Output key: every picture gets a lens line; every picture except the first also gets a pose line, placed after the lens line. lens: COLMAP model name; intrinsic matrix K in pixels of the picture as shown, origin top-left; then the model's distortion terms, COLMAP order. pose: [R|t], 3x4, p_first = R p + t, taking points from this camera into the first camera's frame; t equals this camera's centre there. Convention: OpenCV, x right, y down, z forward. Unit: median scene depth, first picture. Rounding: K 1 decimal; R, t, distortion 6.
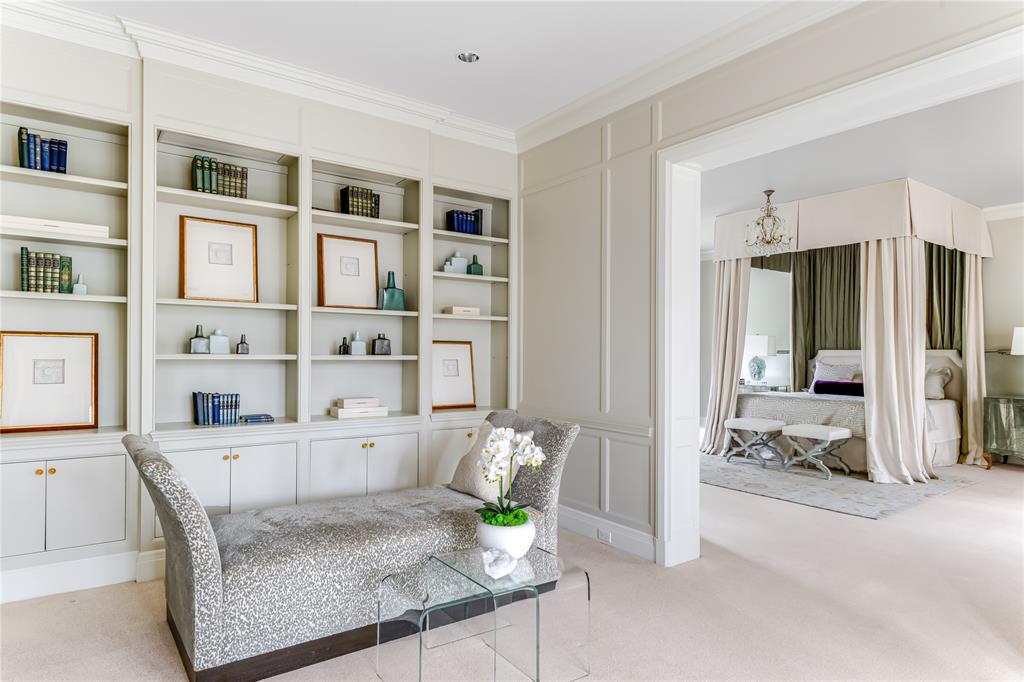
lens RADIAL K [[599.3, 0, 509.6], [0, 599.3, 347.5], [0, 0, 1]] dist [0.006102, -0.001817]
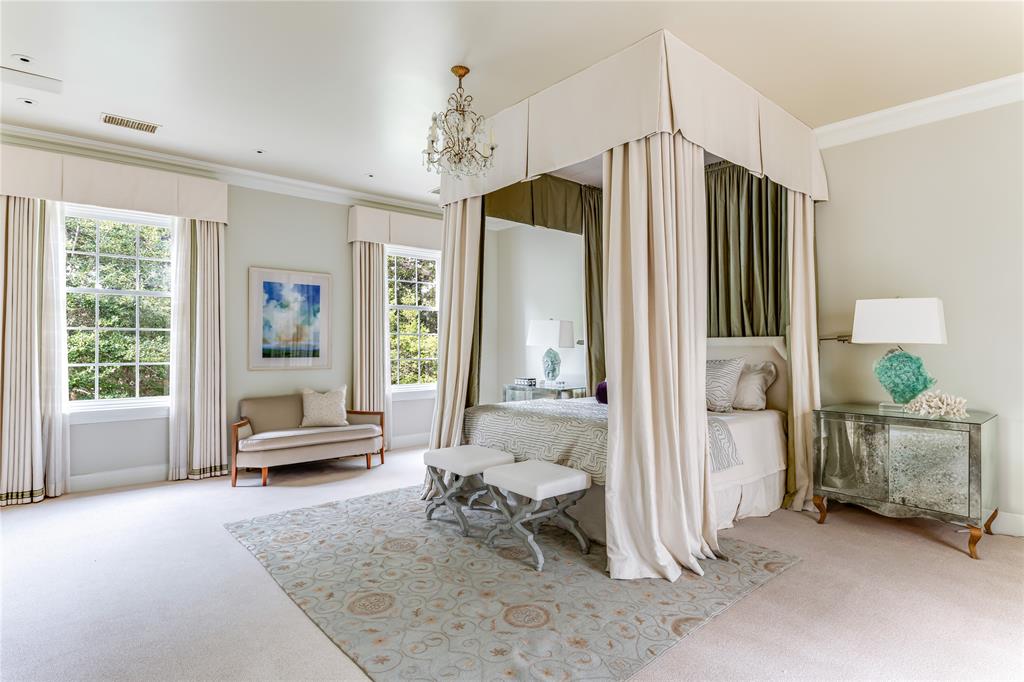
lens RADIAL K [[534.9, 0, 513.6], [0, 534.9, 336.0], [0, 0, 1]] dist [-0.003408, 0.000407]
pose [[0.996370, -0.007234, 0.084822, 0.403324], [0.008204, 0.999905, -0.011085, 0.007811], [-0.084733, 0.011741, 0.996334, 0.437177]]
